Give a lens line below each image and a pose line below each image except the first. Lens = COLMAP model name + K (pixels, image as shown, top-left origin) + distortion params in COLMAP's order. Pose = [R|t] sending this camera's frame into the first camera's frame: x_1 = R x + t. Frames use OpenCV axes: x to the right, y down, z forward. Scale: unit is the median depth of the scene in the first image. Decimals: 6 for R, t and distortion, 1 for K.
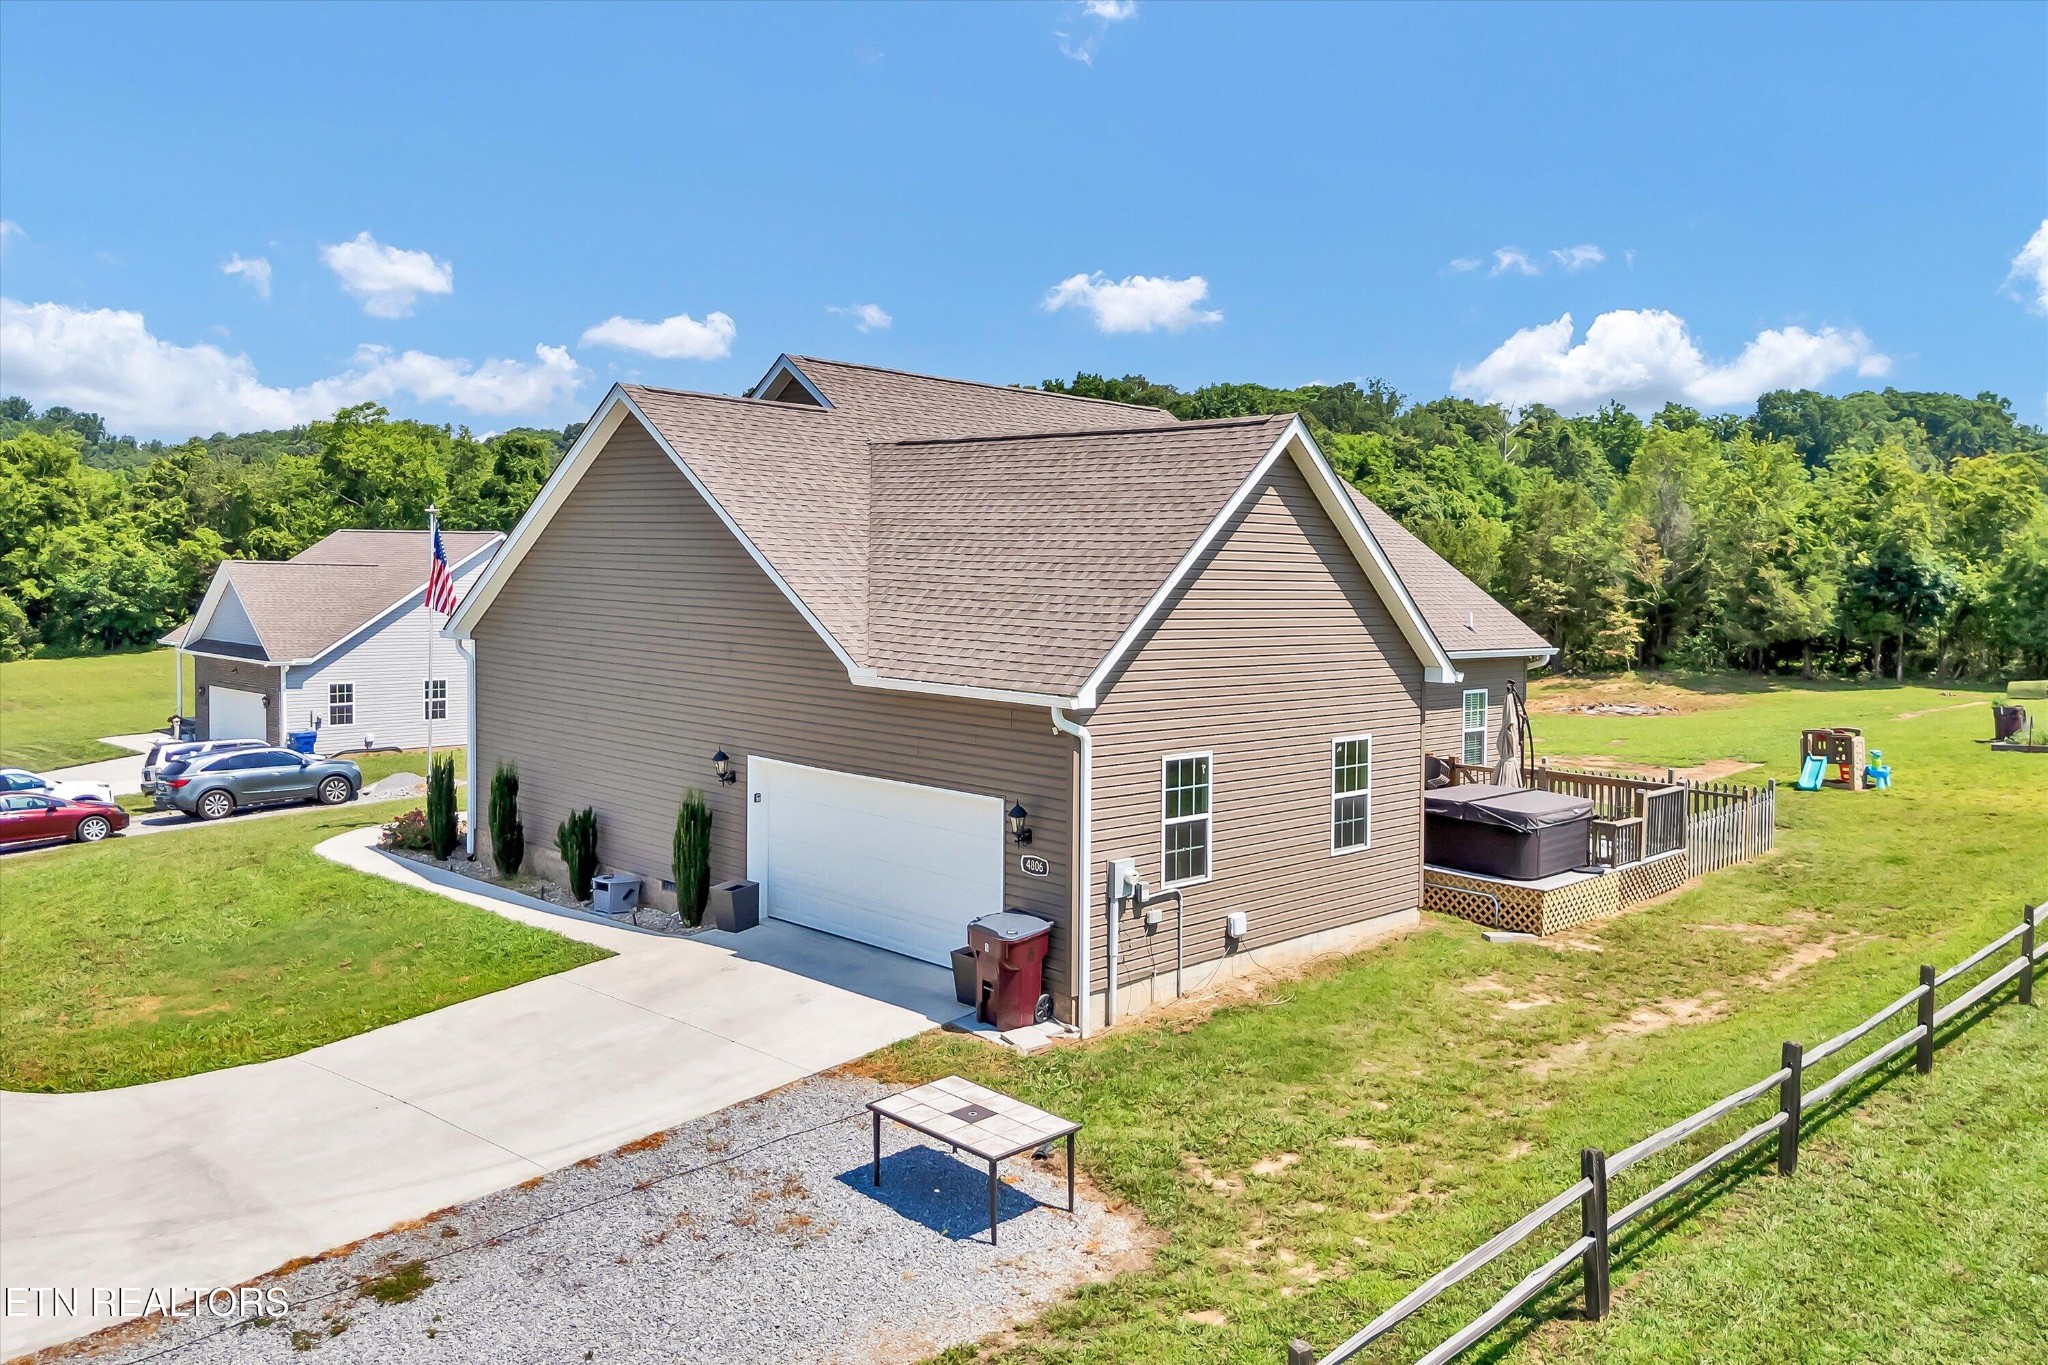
lens RADIAL K [[1524.8, 0, 1024.0], [0, 1524.8, 682.5], [0, 0, 1]] dist [0.000609, 0.000419]
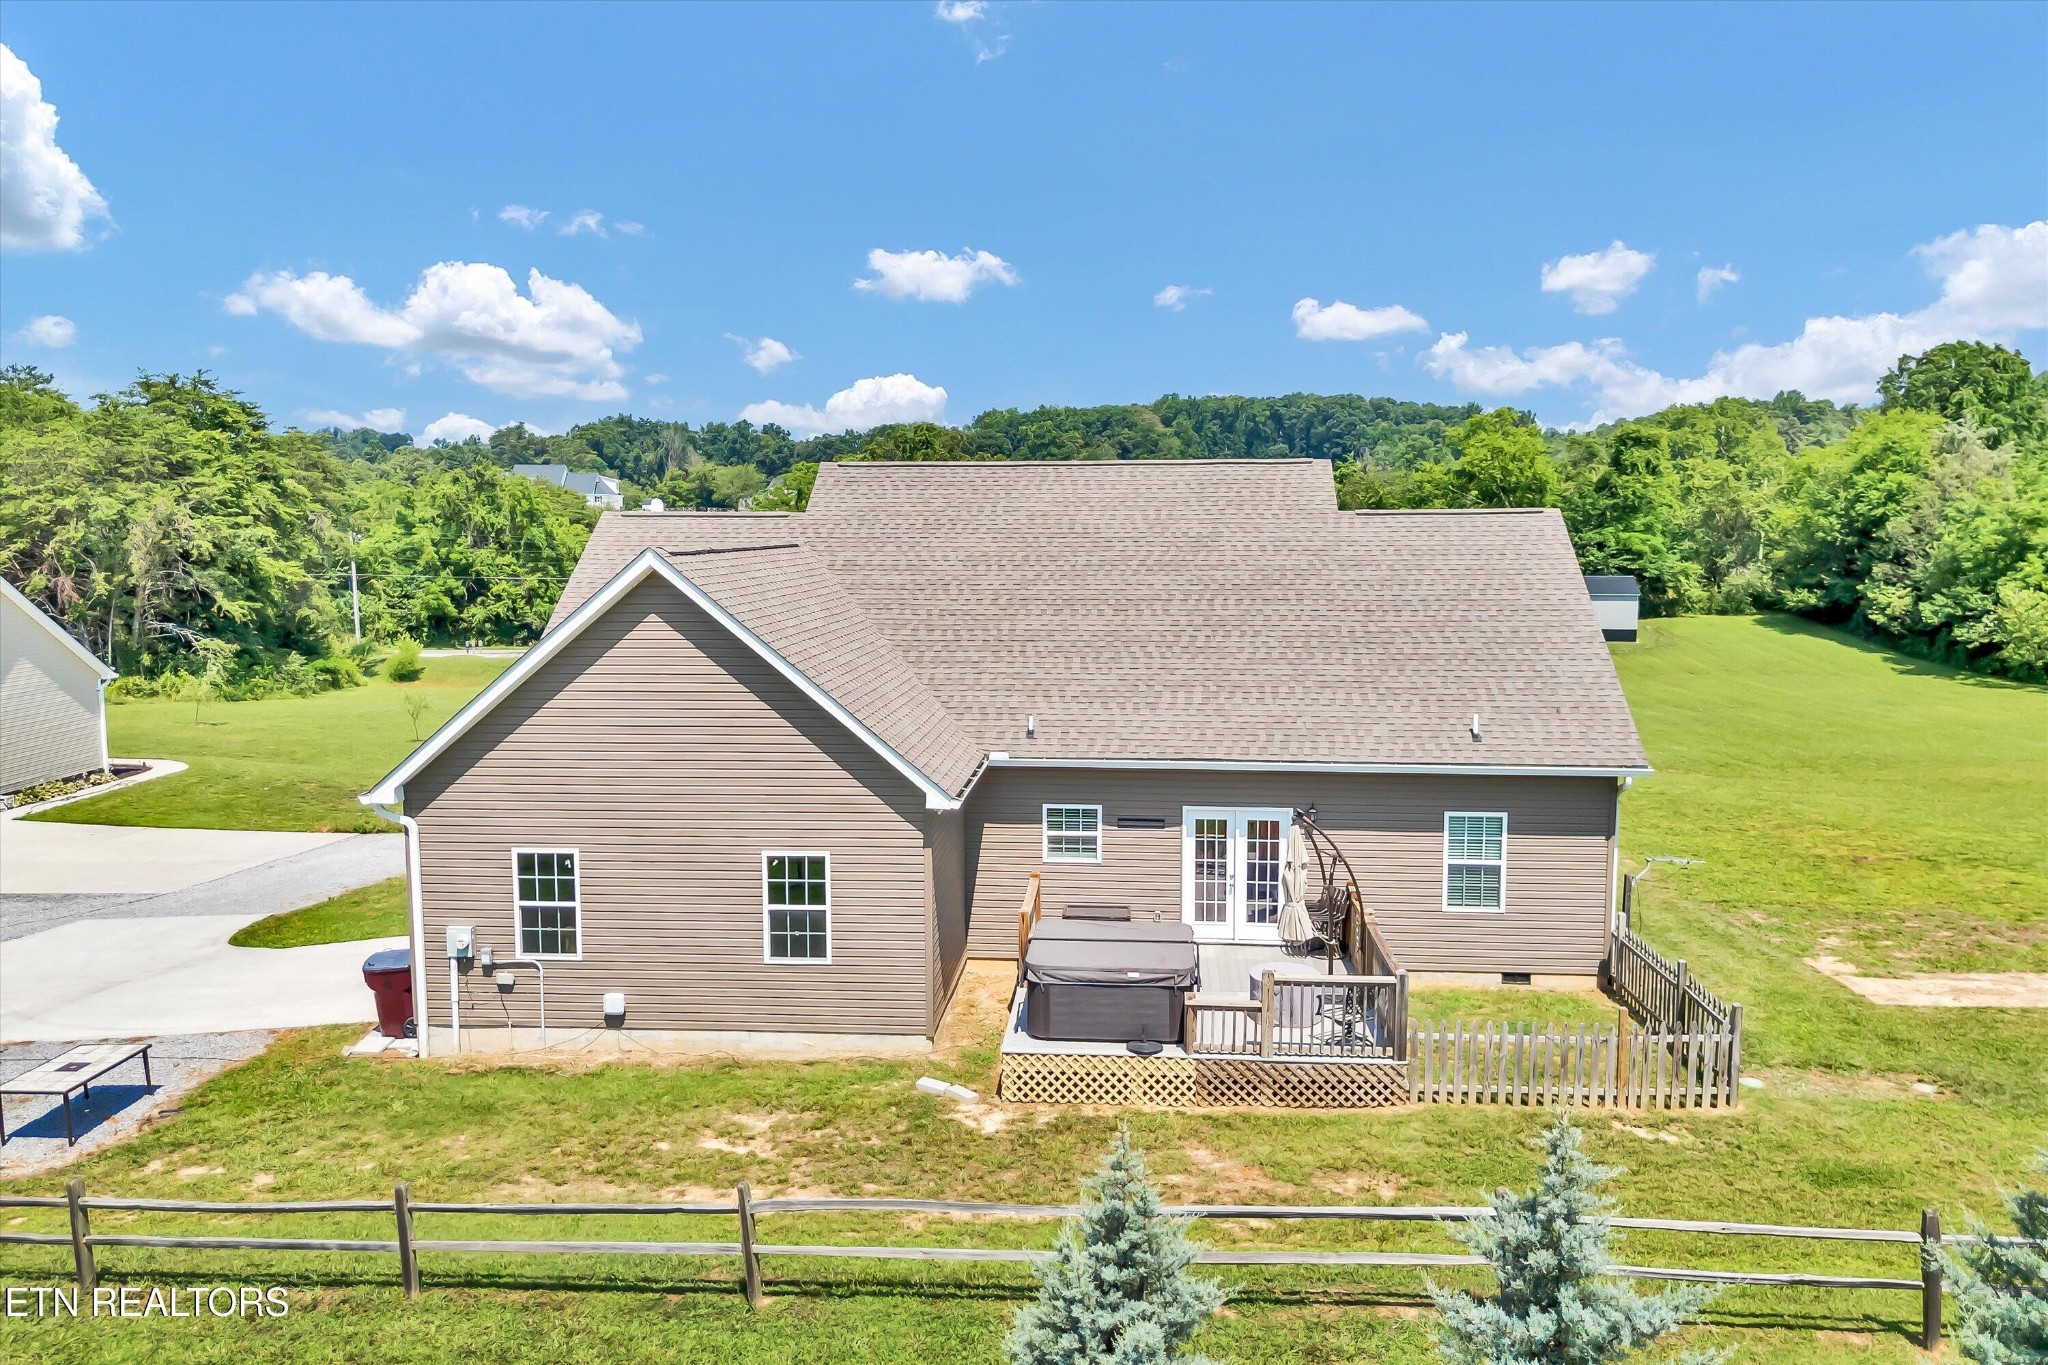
lens RADIAL K [[1524.8, 0, 1024.0], [0, 1524.8, 682.5], [0, 0, 1]] dist [0.000609, 0.000419]
pose [[0.639620, 0.045735, -0.767330, 1.189277], [-0.031454, 0.998950, 0.033321, -0.126814], [0.768048, 0.002822, 0.640386, 0.507546]]
